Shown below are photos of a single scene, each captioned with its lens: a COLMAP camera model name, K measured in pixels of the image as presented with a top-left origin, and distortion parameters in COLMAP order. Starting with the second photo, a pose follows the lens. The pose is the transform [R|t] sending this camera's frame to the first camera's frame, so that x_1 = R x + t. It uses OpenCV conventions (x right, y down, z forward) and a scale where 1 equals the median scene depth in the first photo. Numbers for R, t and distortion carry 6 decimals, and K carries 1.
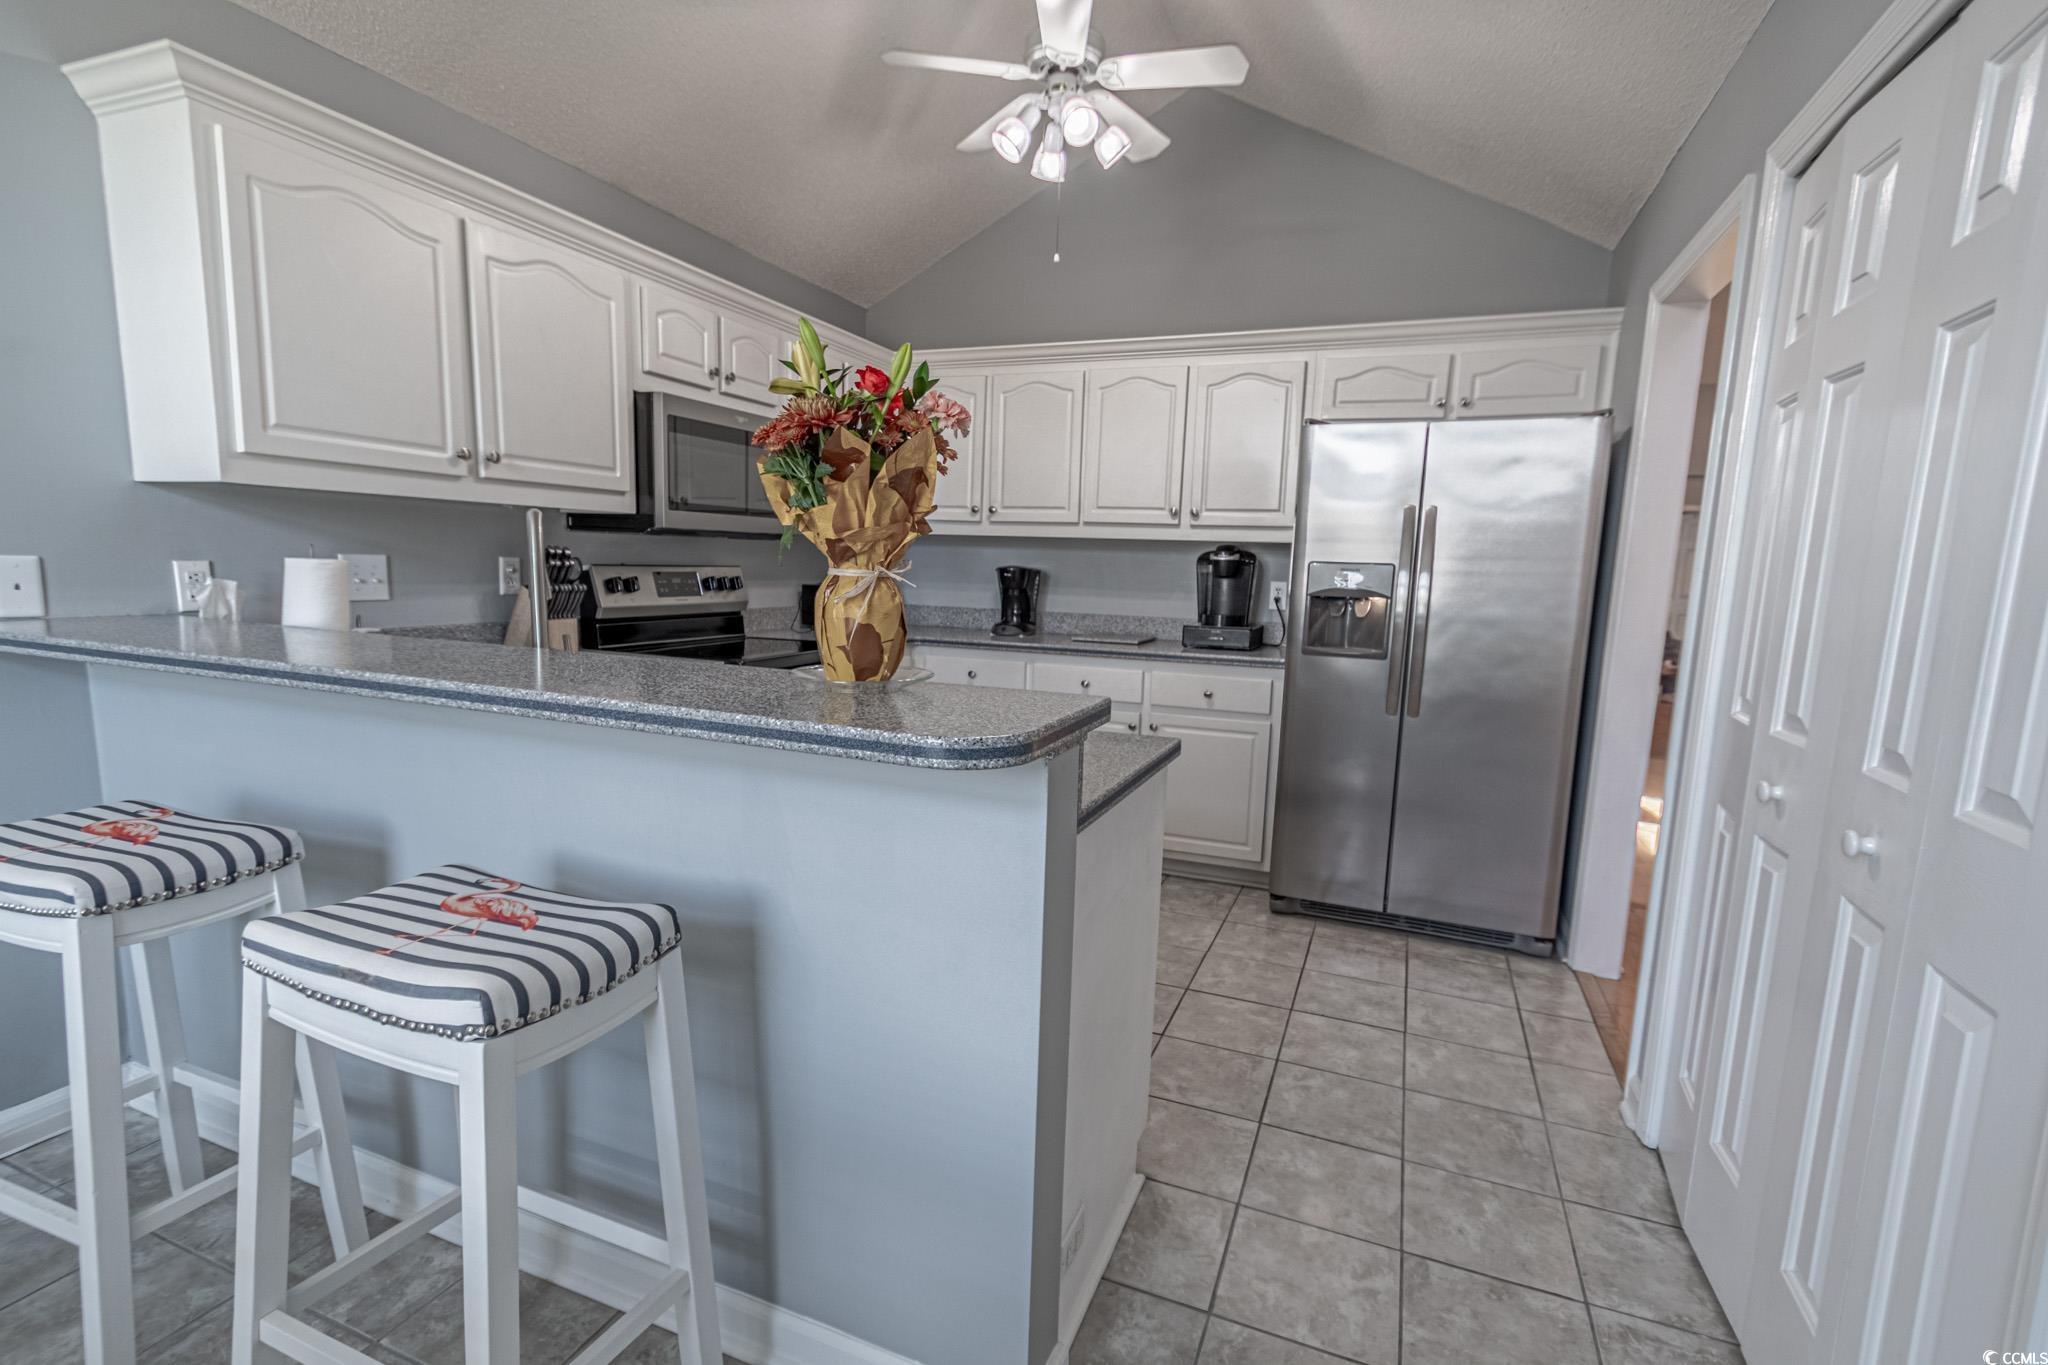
lens RADIAL K [[959.4, 0, 1026.5], [0, 959.4, 691.8], [0, 0, 1]] dist [0.009024, -0.003495]
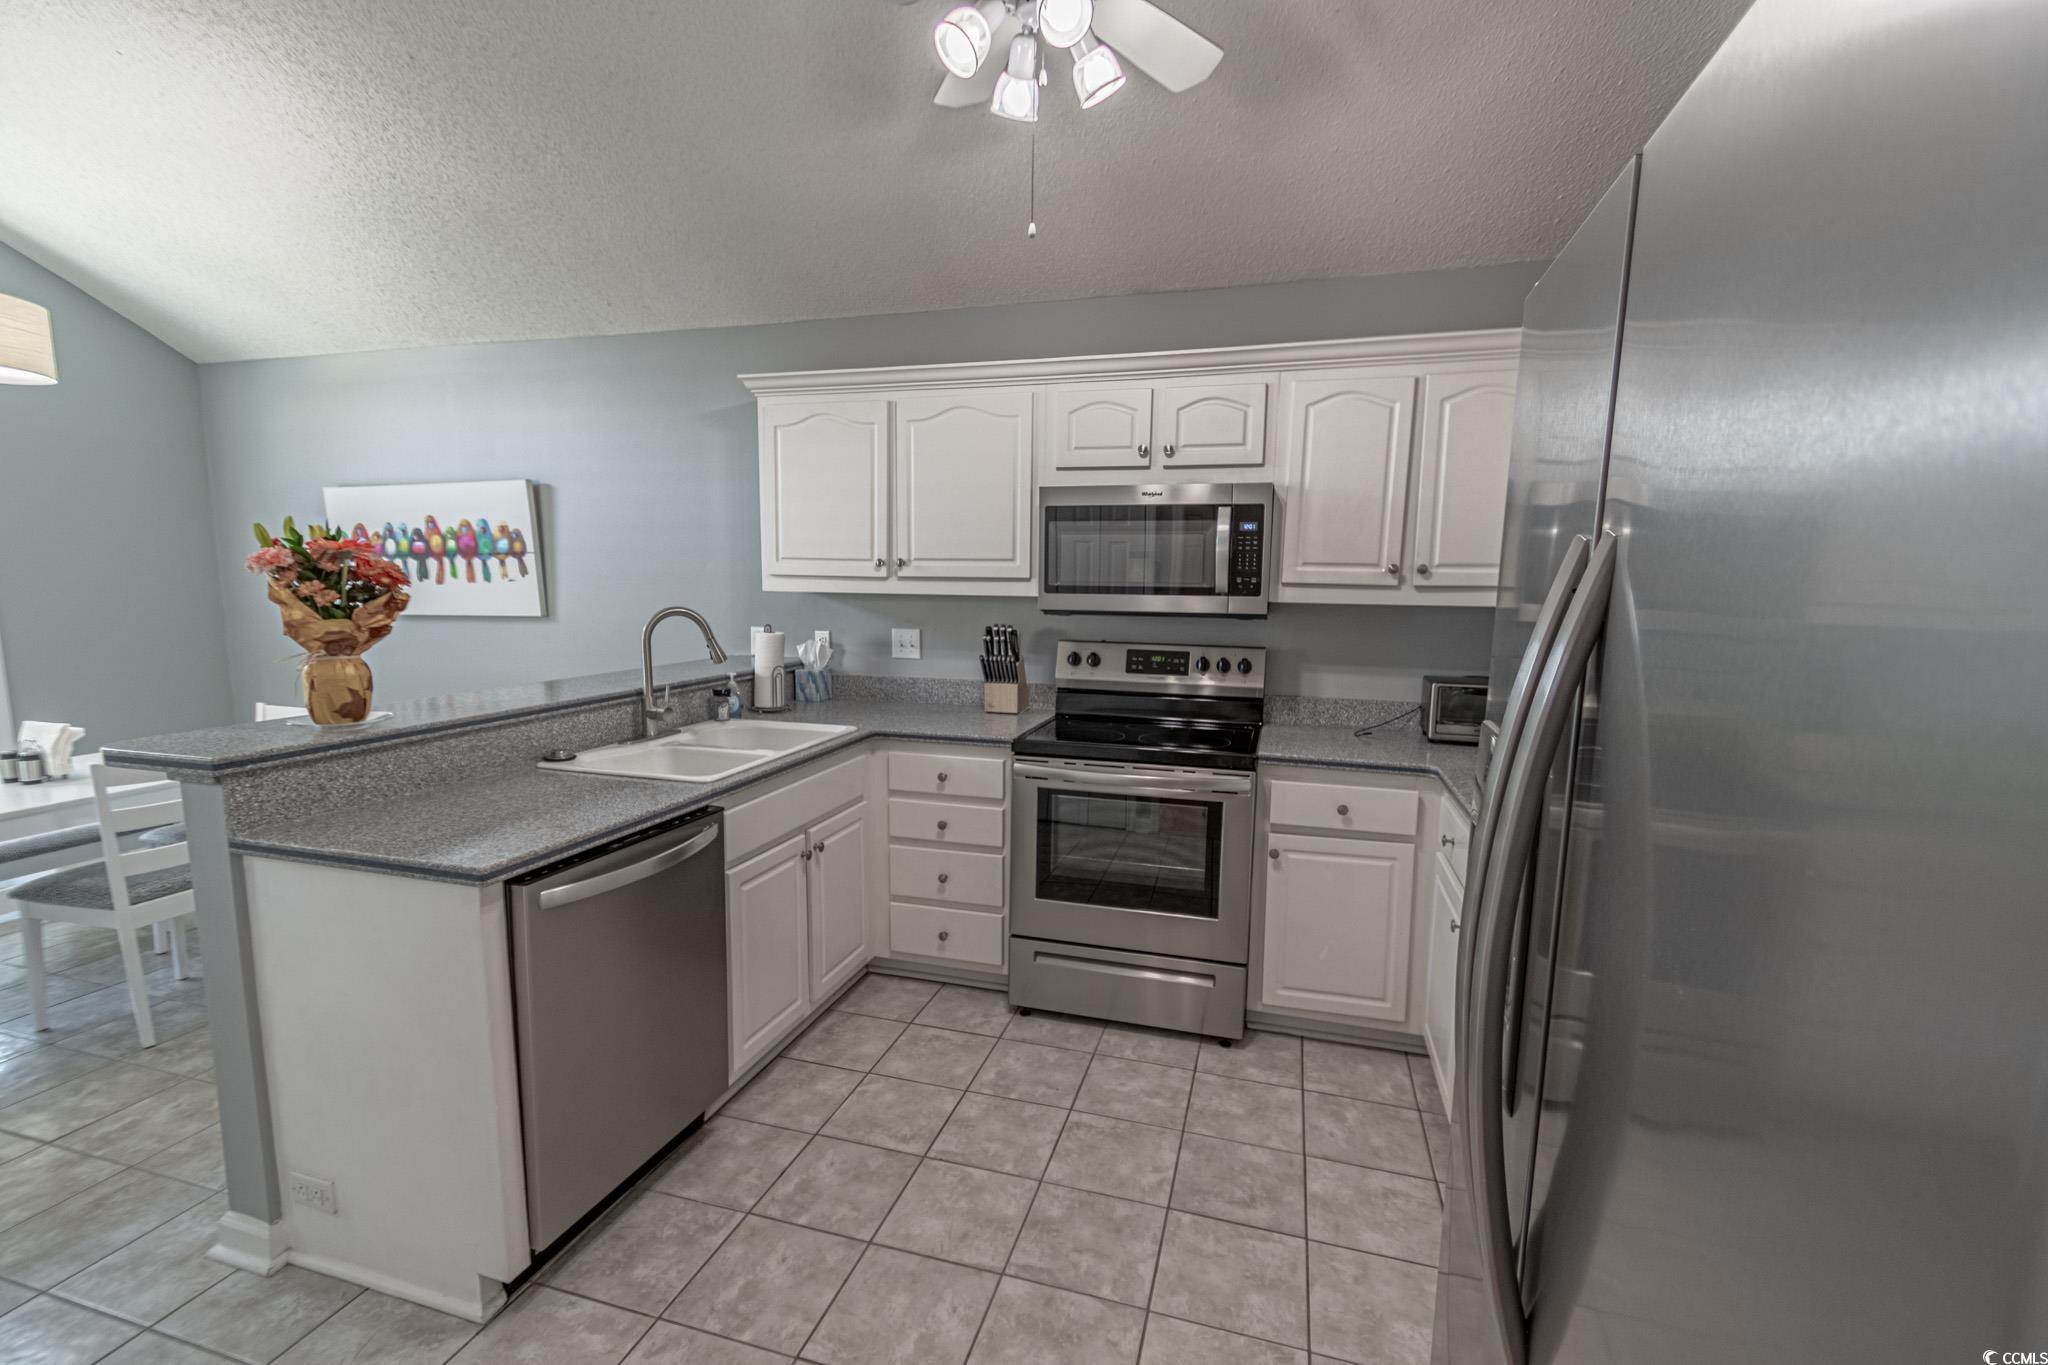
lens RADIAL K [[895.3, 0, 1023.5], [0, 895.3, 697.8], [0, 0, 1]] dist [0.010784, -0.001588]
pose [[0.079809, 0.103744, -0.991397, 0.546021], [-0.148627, 0.984690, 0.091078, -0.137138], [0.985668, 0.140079, 0.094006, 0.761642]]
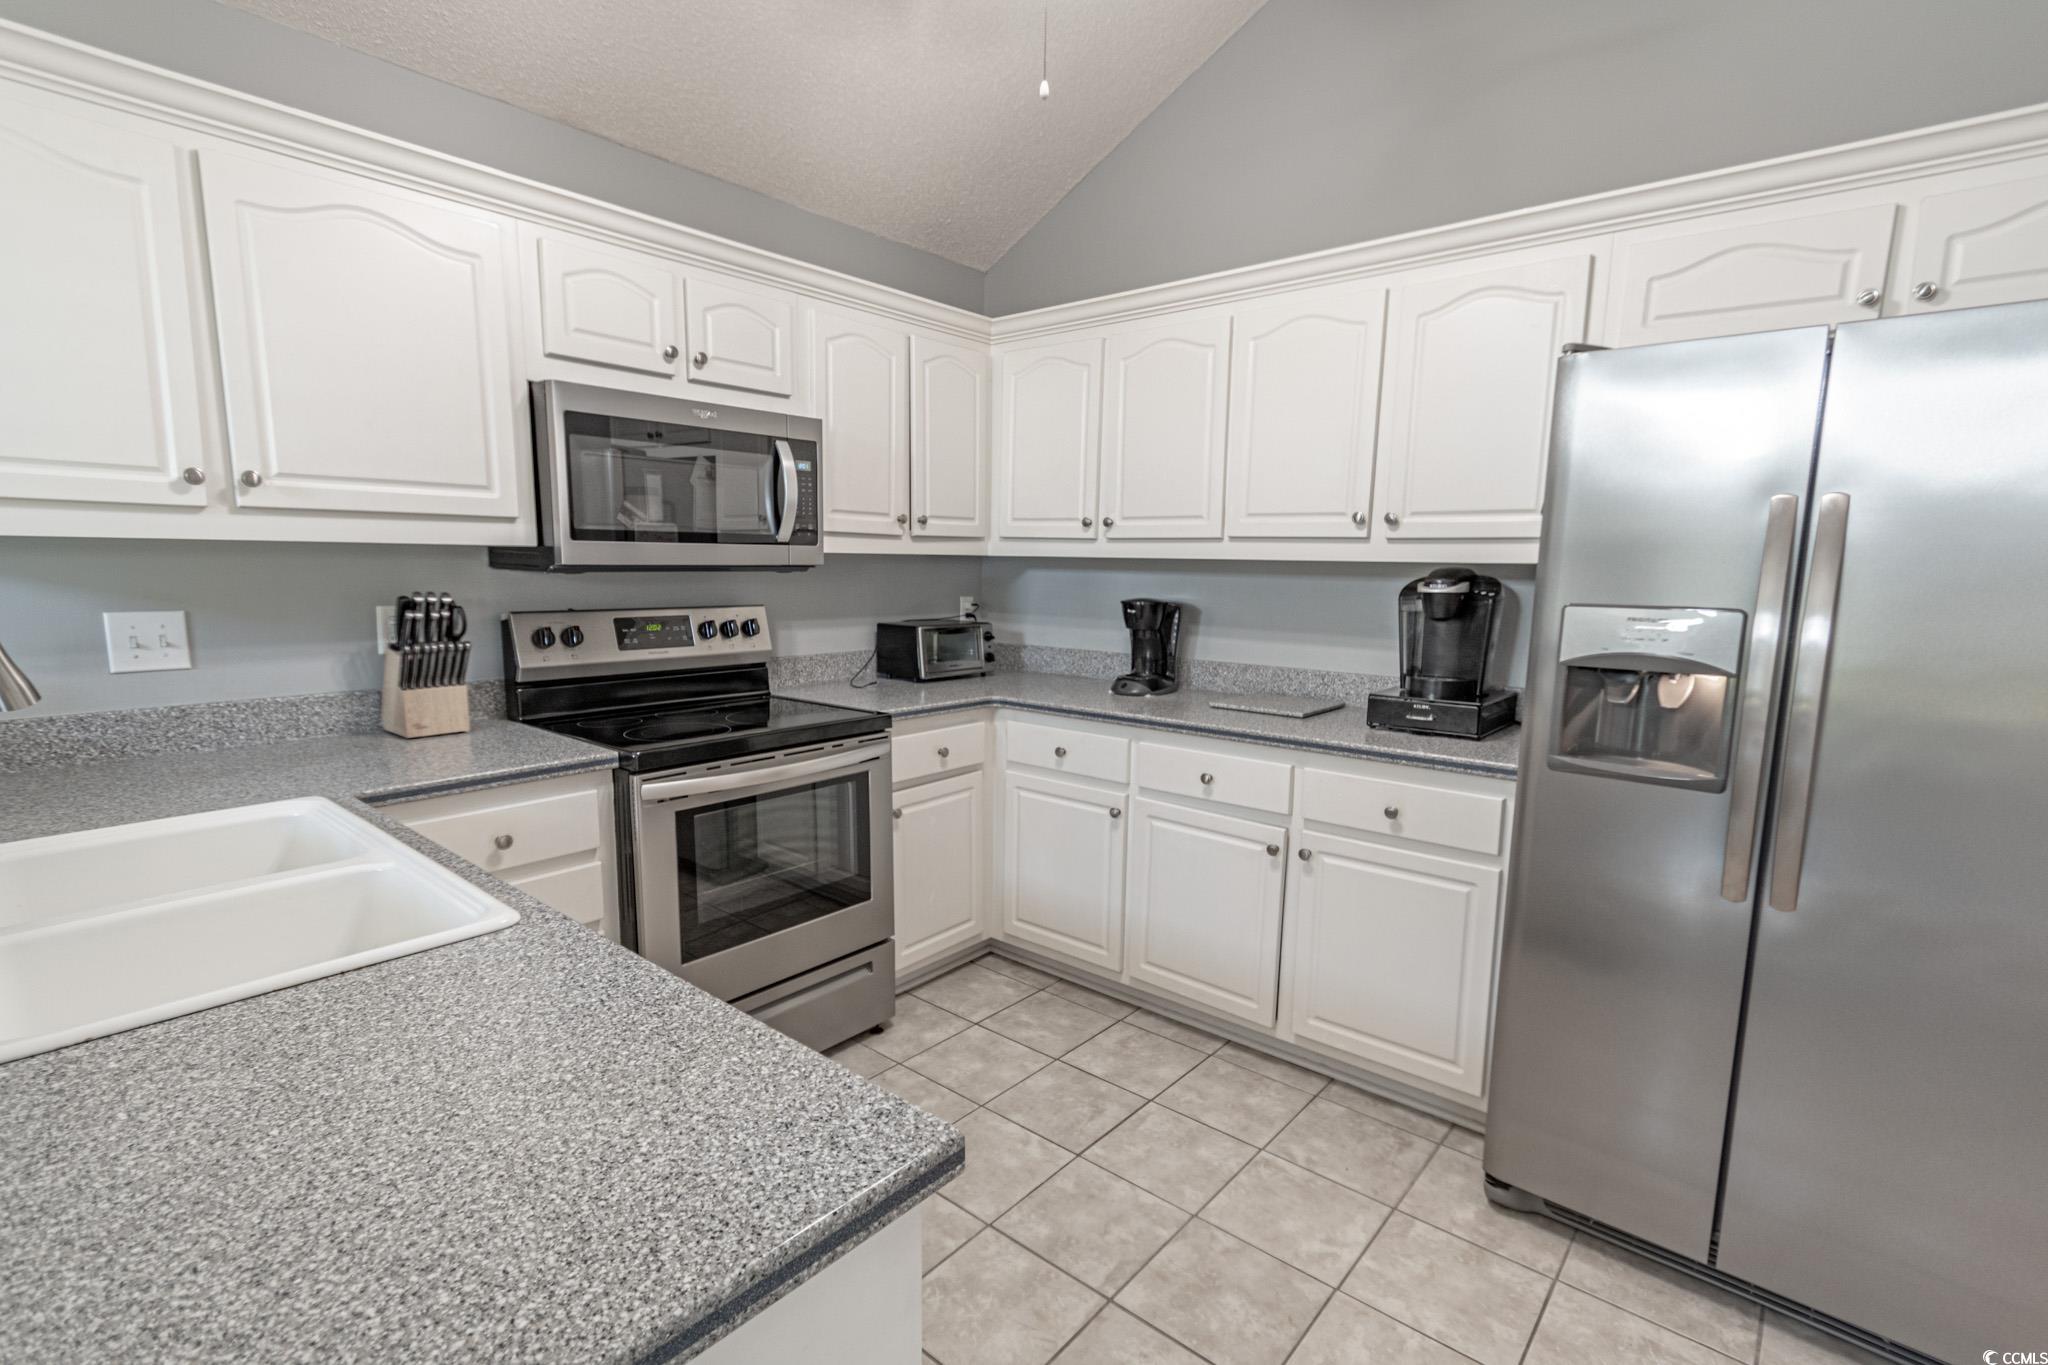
lens RADIAL K [[959.4, 0, 1018.0], [0, 959.4, 694.3], [0, 0, 1]] dist [0.009024, -0.003495]
pose [[0.947668, 0.027170, -0.318100, 0.160705], [-0.028941, 0.999581, -0.000843, -0.068391], [0.317943, 0.010005, 0.948057, 0.349043]]
